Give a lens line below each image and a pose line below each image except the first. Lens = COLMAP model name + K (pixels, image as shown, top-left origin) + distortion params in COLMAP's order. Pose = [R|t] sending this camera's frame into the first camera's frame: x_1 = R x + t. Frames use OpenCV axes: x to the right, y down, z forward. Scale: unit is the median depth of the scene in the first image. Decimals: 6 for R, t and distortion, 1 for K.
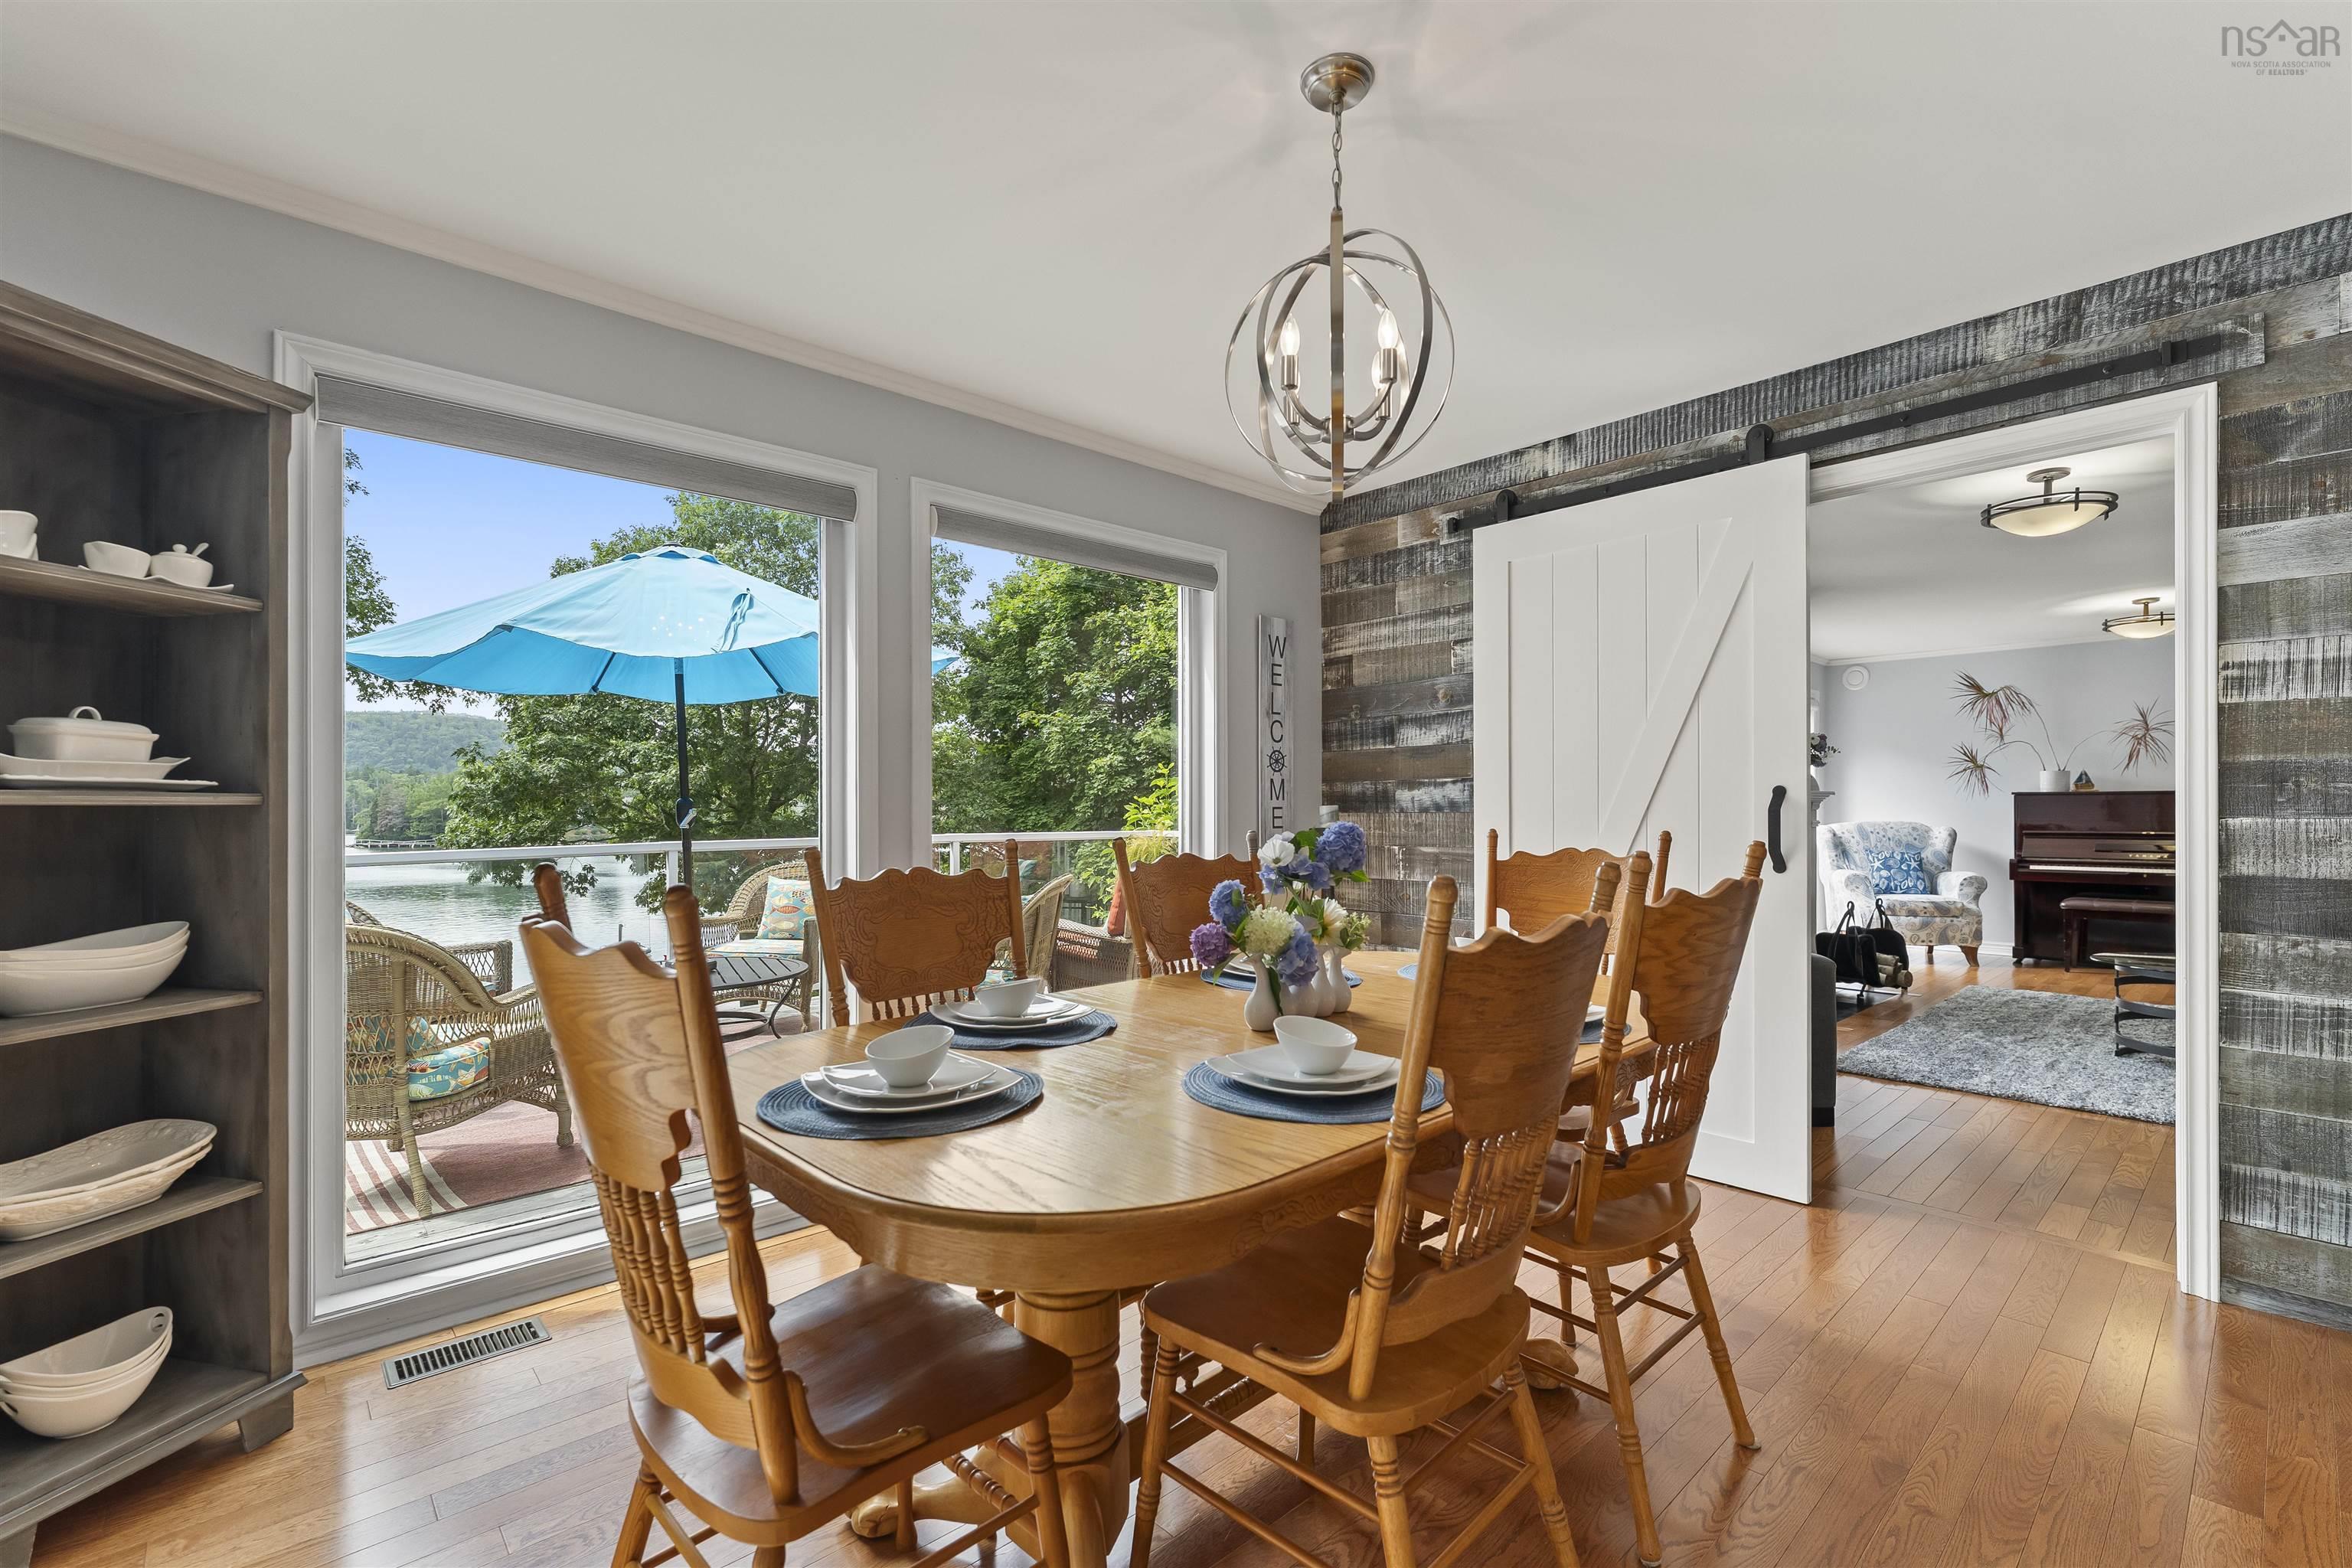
lens RADIAL K [[1028.5, 0, 1172.2], [0, 1028.5, 808.7], [0, 0, 1]] dist [-0.002336, 0.000363]
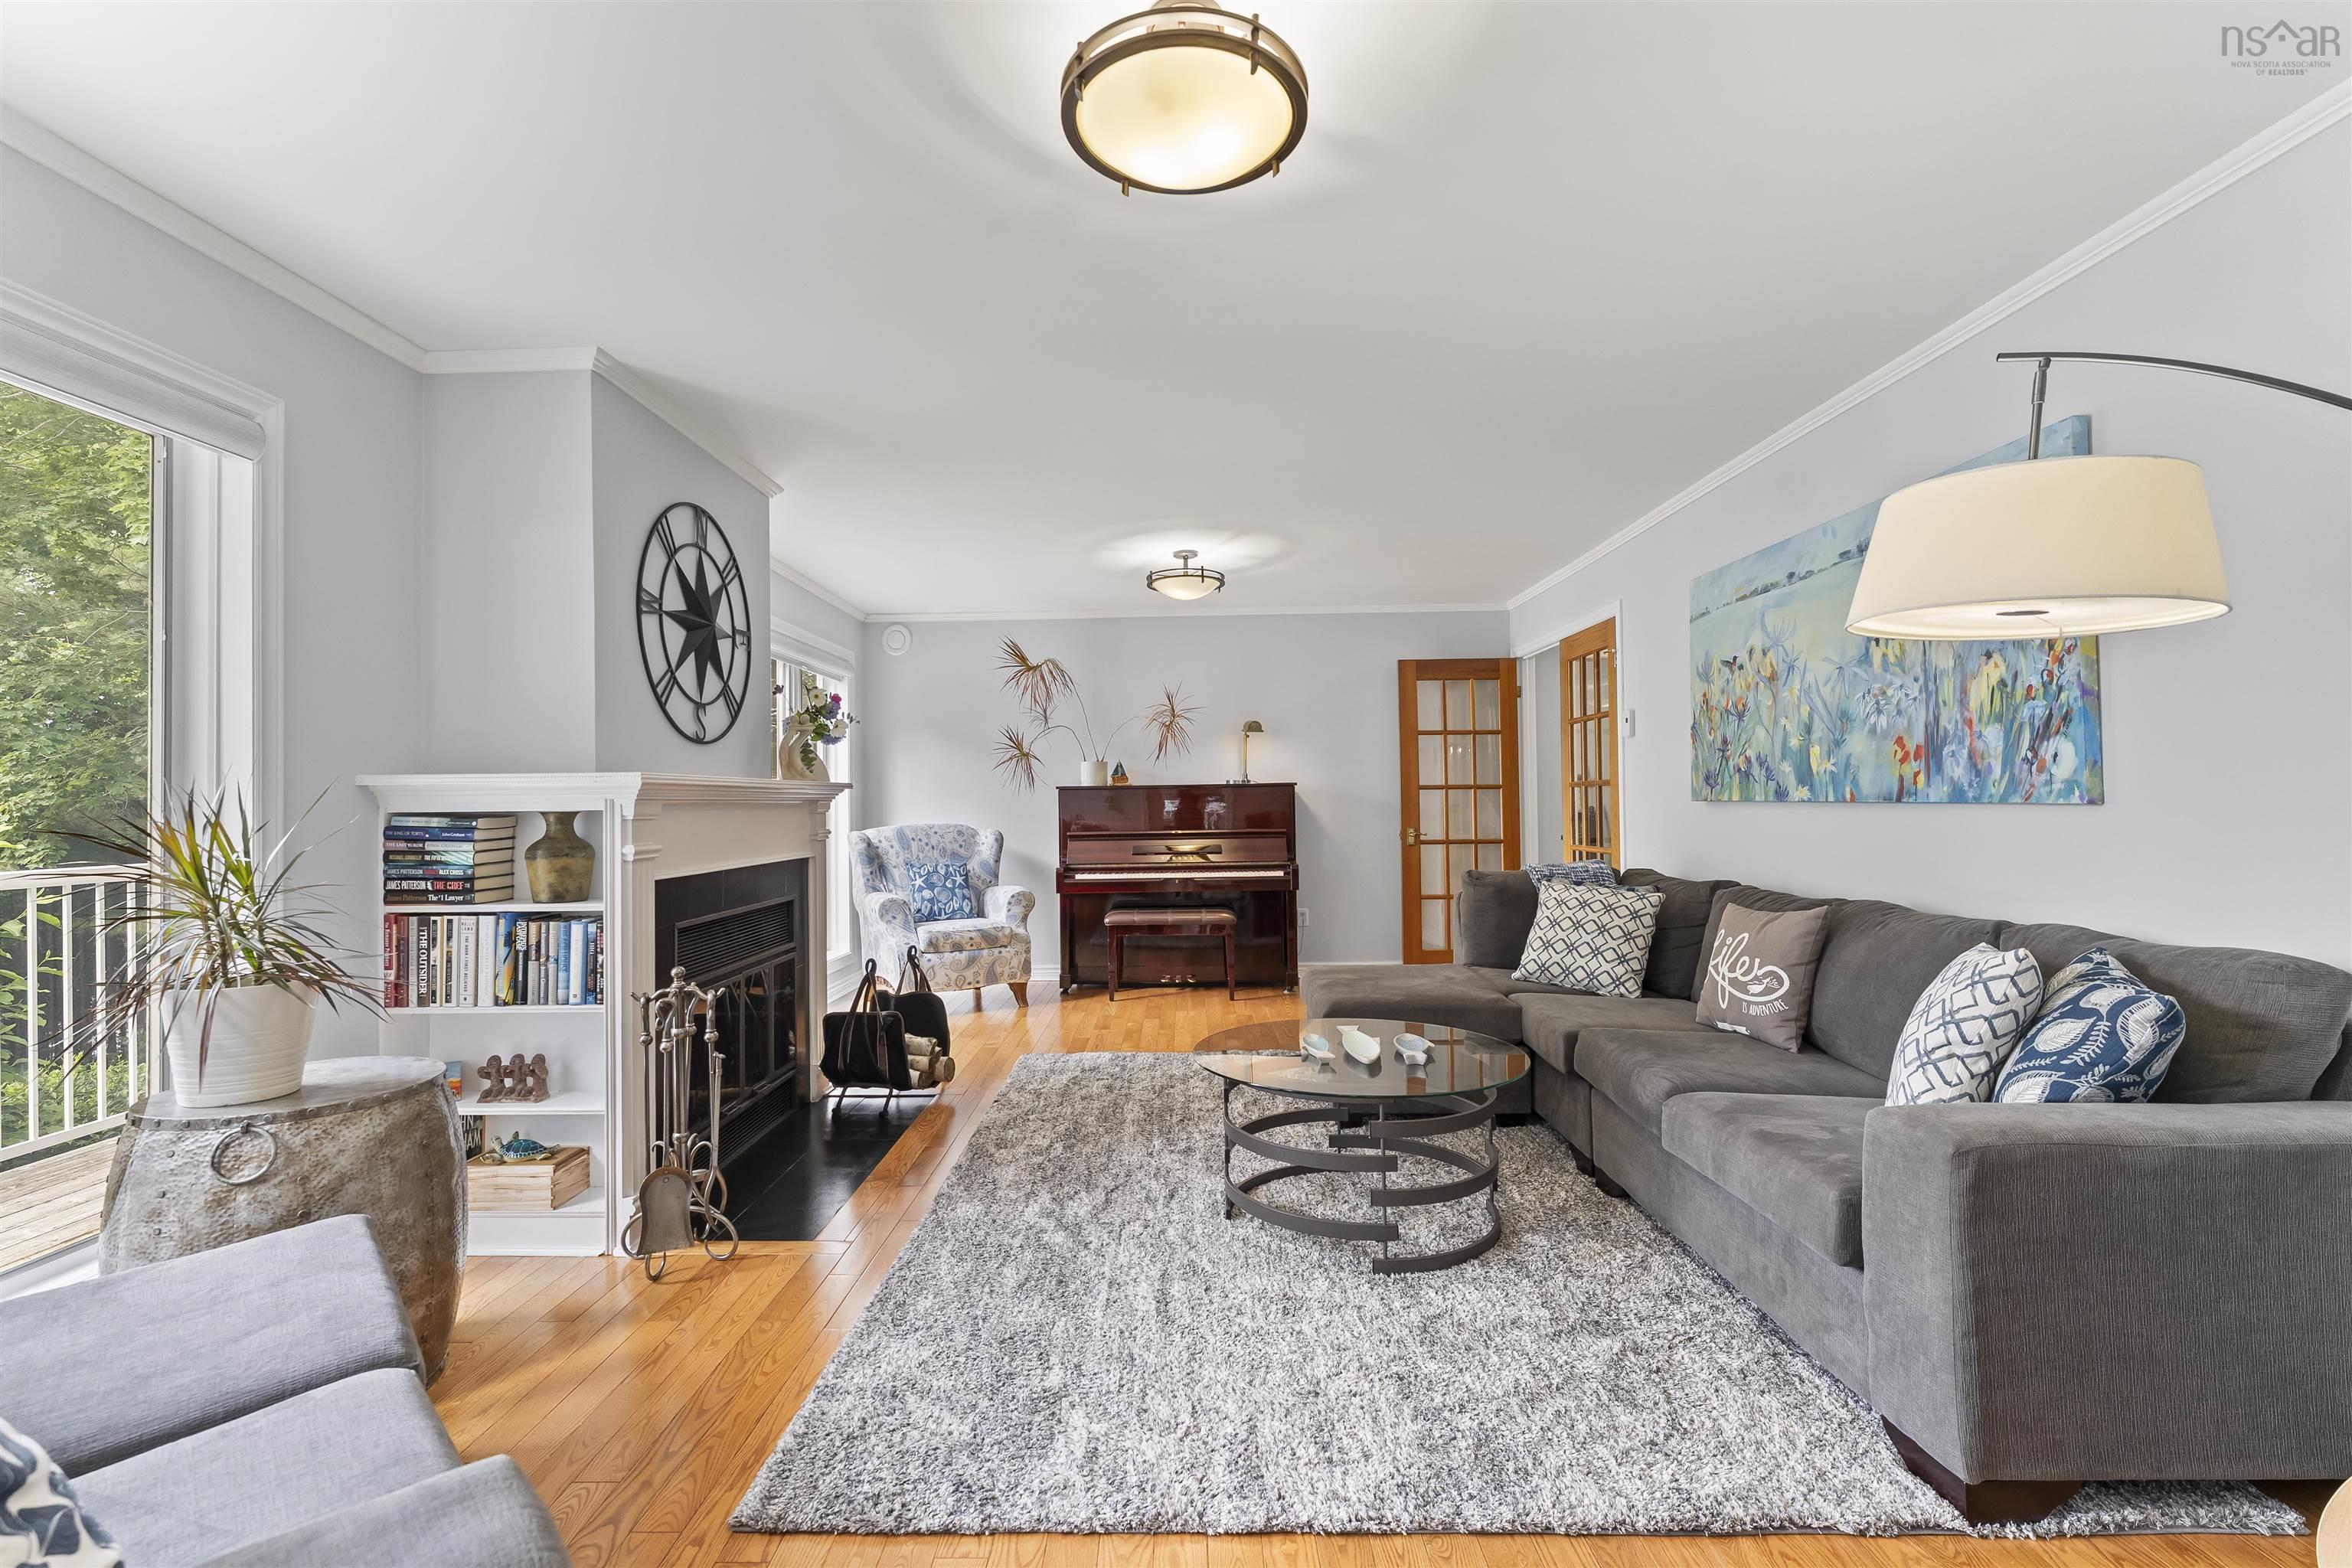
lens RADIAL K [[1028.5, 0, 1175.2], [0, 1028.5, 785.9], [0, 0, 1]] dist [-0.002336, 0.000363]
pose [[0.681748, -0.000474, 0.731587, 0.281078], [0.013479, 0.999838, -0.011912, -0.005417], [-0.731463, 0.017982, 0.681644, 0.371522]]
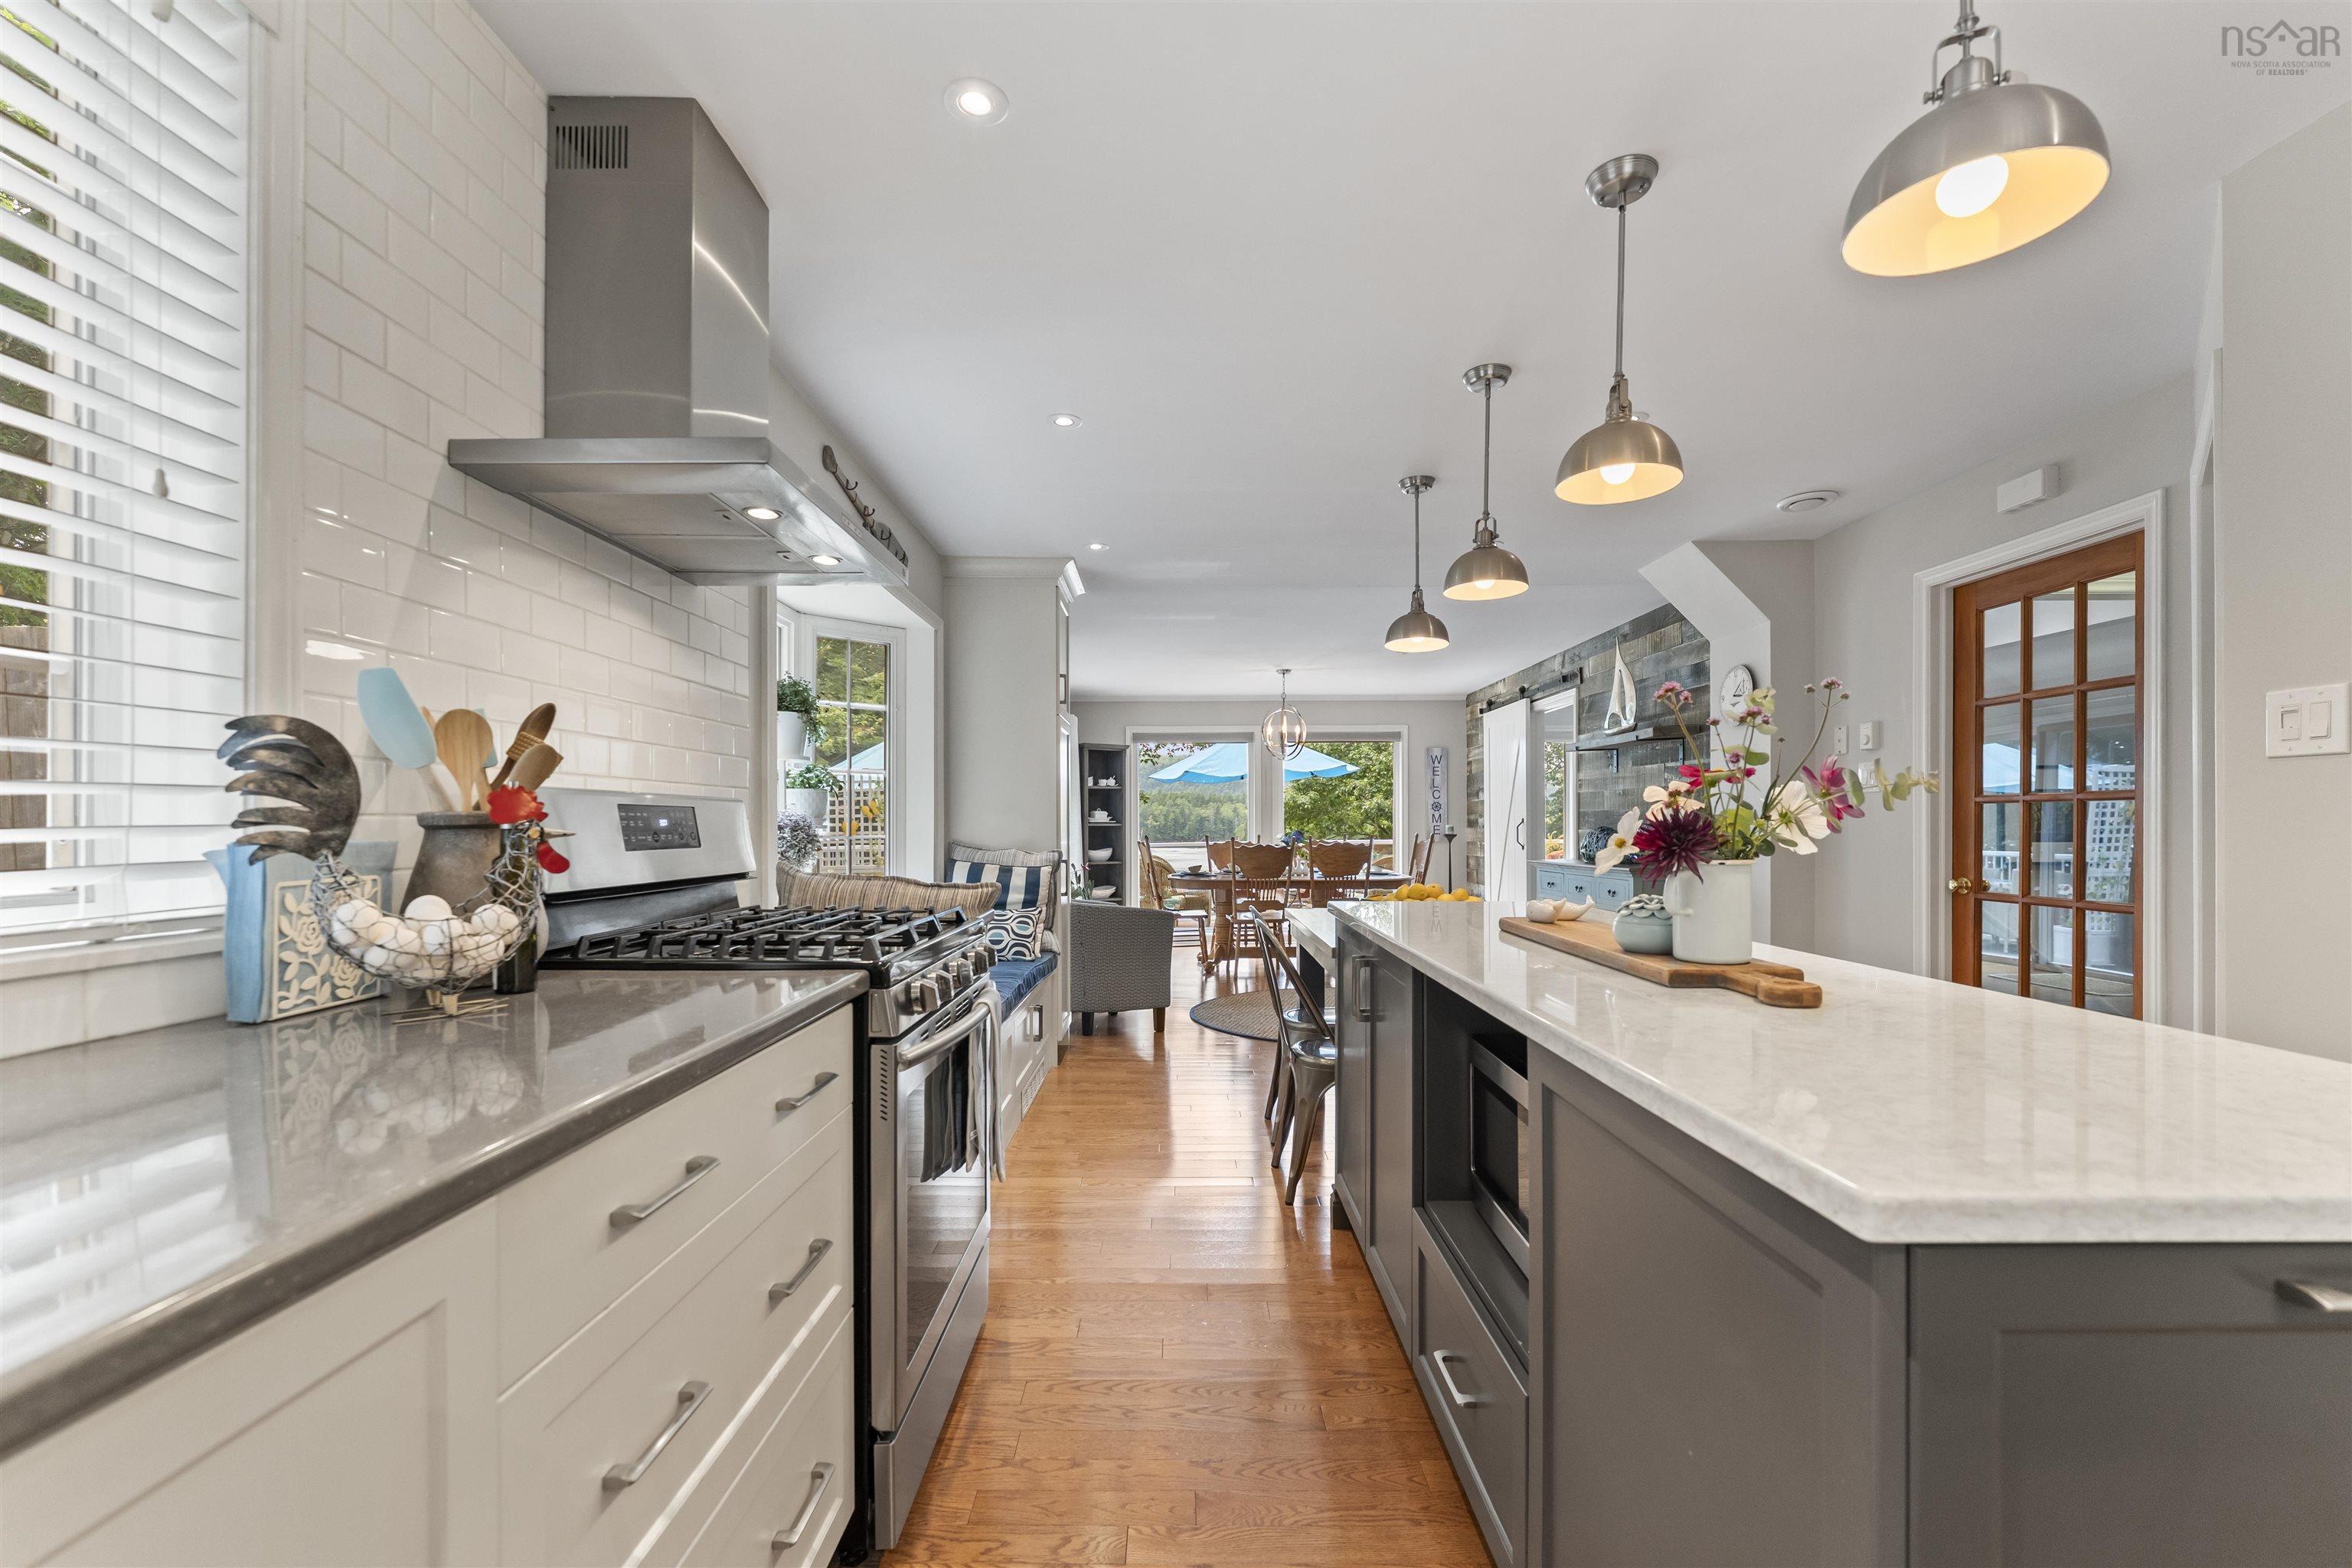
lens RADIAL K [[960.2, 0, 1177.3], [0, 960.2, 823.0], [0, 0, 1]] dist [0.000781, -0.000188]
pose [[0.740194, -0.001764, -0.672391, 1.773381], [0.001328, 0.999998, -0.001162, -0.008065], [0.672392, -0.000033, 0.740195, -1.652834]]
